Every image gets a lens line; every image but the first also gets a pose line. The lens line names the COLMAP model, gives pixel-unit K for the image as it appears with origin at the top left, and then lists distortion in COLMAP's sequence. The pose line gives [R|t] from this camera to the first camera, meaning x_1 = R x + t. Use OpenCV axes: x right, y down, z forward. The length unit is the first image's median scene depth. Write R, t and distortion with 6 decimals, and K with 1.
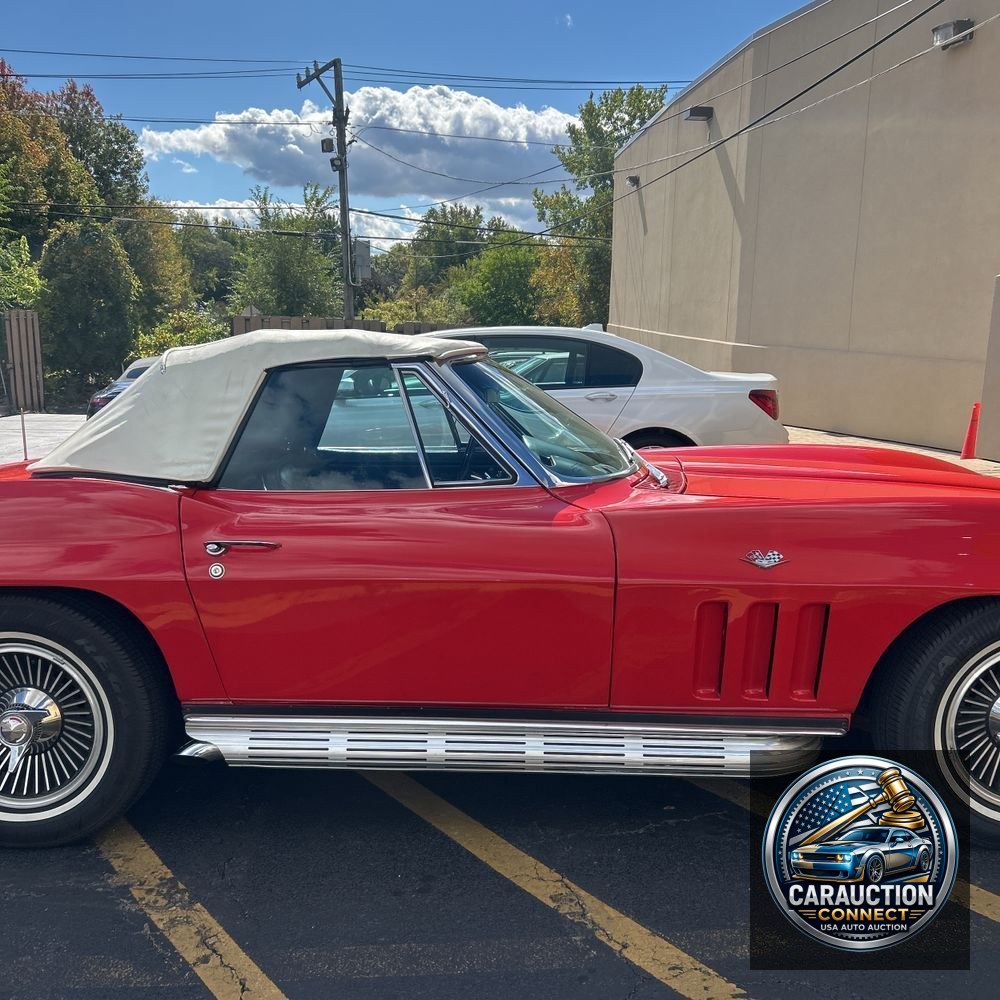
lens RADIAL K [[1005.2, 0, 499.5], [0, 1005.2, 499.6], [0, 0, 1]] dist [0.018762, 0.000000]
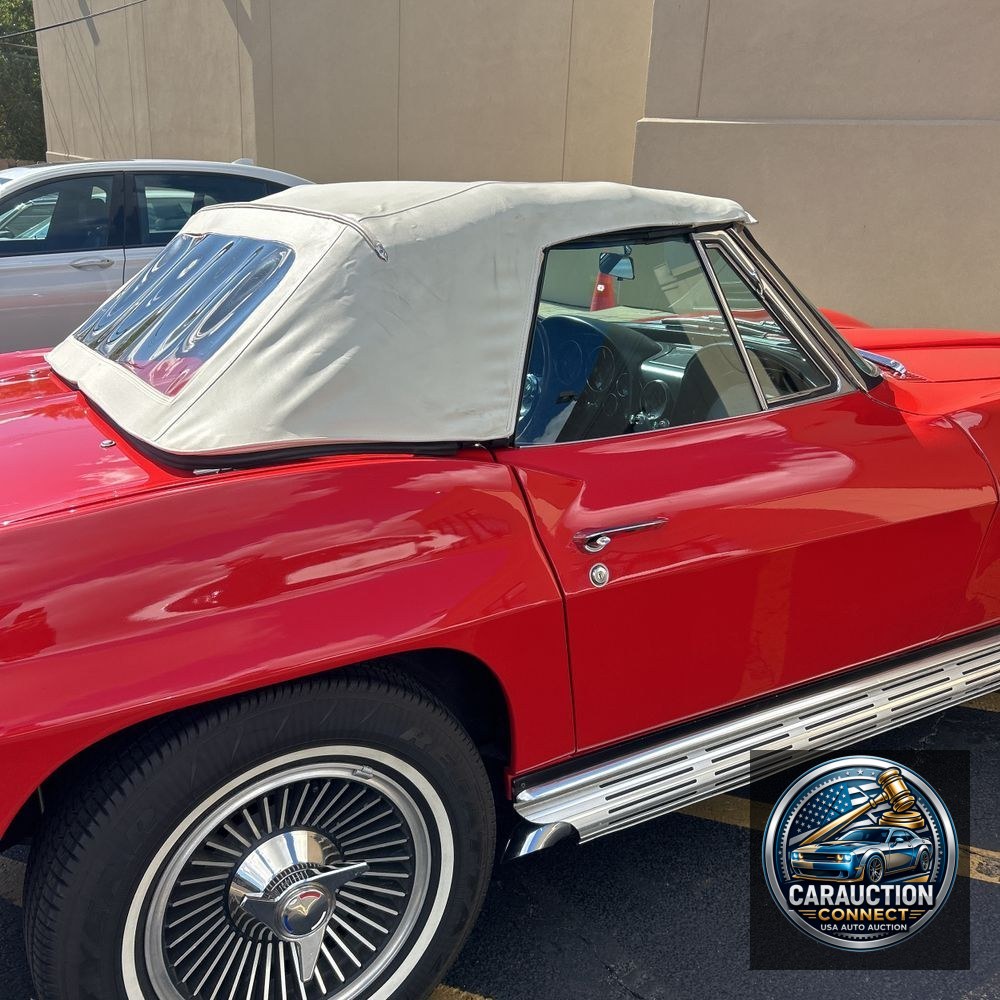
lens RADIAL K [[1005.2, 0, 493.7], [0, 1005.2, 501.5], [0, 0, 1]] dist [0.018762, 0.000000]
pose [[0.846699, -0.154807, 0.509053, -0.604362], [0.072857, 0.981458, 0.177288, -0.086732], [-0.527060, -0.113022, 0.842279, 0.459211]]
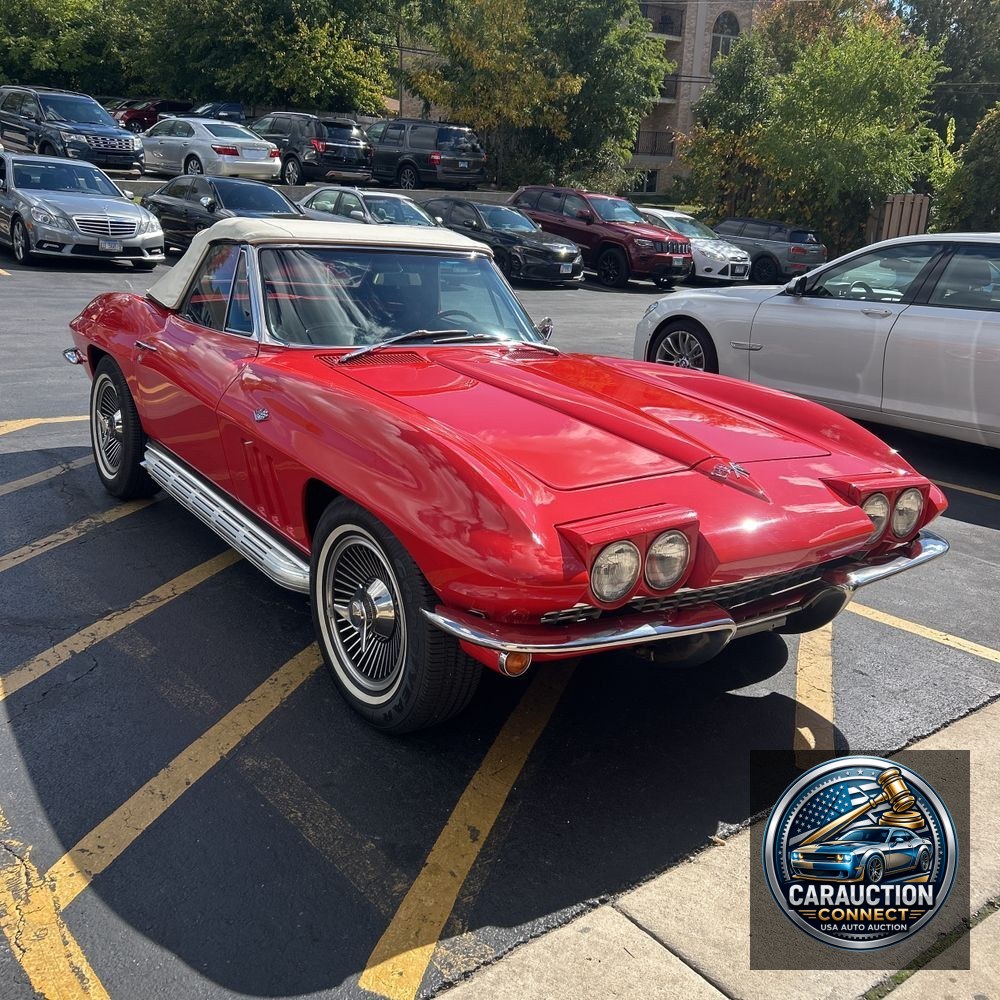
lens RADIAL K [[1005.2, 0, 497.3], [0, 1005.2, 497.4], [0, 0, 1]] dist [0.018762, 0.000000]
pose [[0.594805, 0.261912, -0.760006, 1.315480], [-0.178396, 0.964866, 0.192893, -0.128758], [0.783825, 0.020849, 0.620632, 0.388127]]
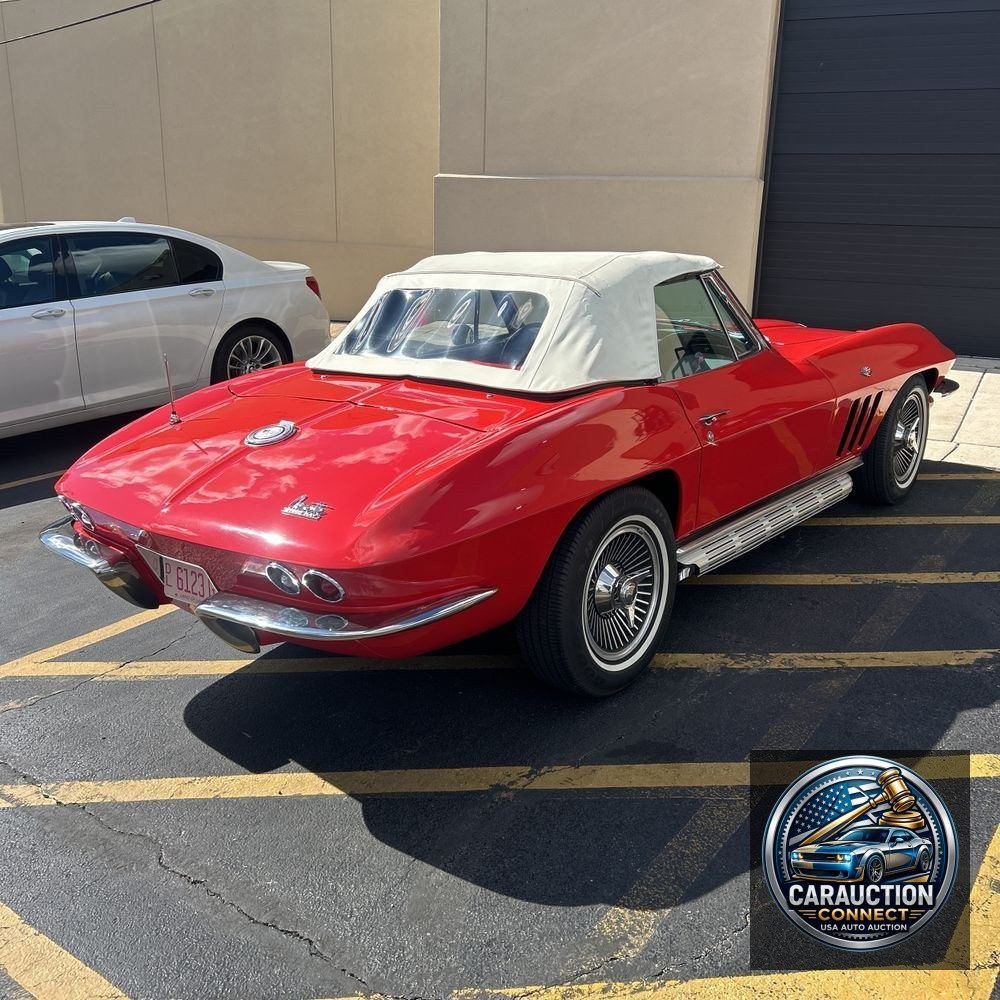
lens RADIAL K [[1005.2, 0, 485.6], [0, 1005.2, 500.6], [0, 0, 1]] dist [0.018762, 0.000000]
pose [[0.634235, -0.230239, 0.738062, -1.391174], [0.135657, 0.972959, 0.186942, -0.132419], [-0.761146, -0.018442, 0.648319, 0.310215]]
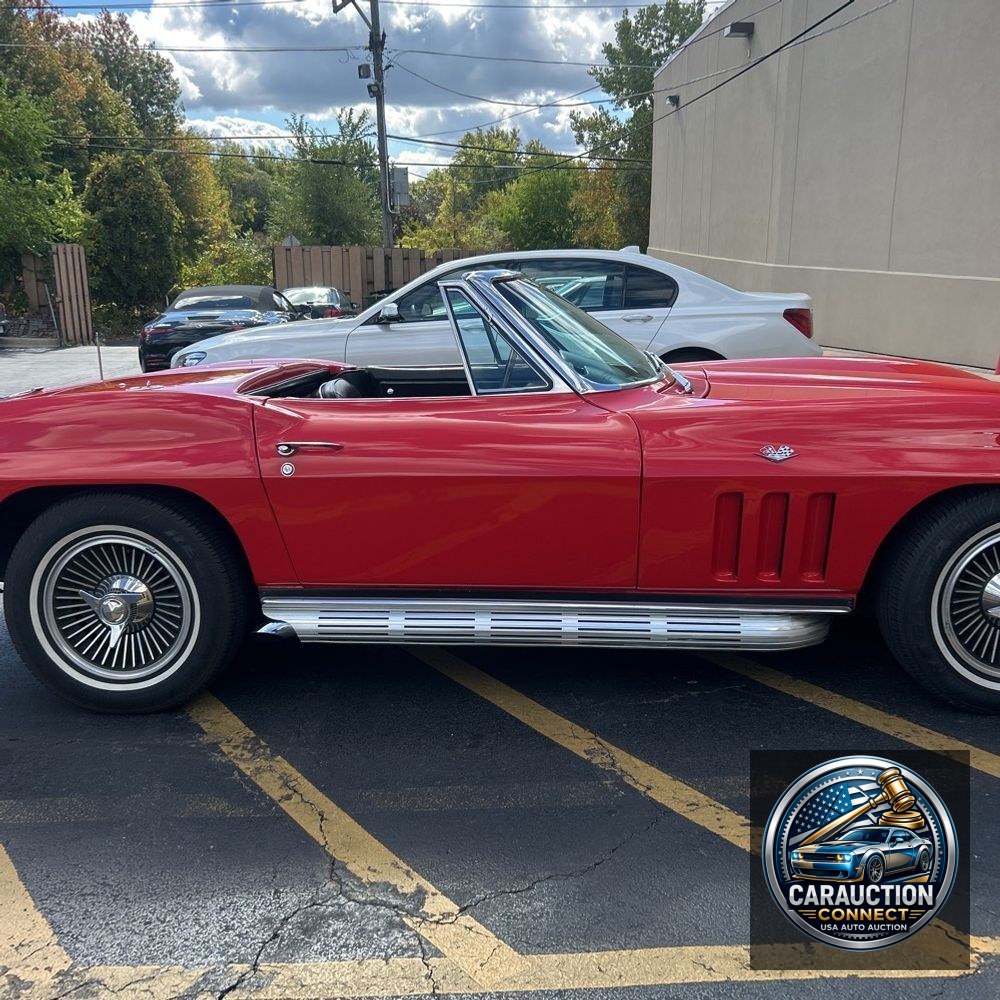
lens RADIAL K [[1005.2, 0, 500.9], [0, 1005.2, 483.4], [0, 0, 1]] dist [0.018762, 0.000000]
pose [[0.999199, -0.008272, -0.039152, 0.002631], [0.010400, 0.998462, 0.054461, 0.025157], [0.038641, -0.054825, 0.997748, -0.106572]]
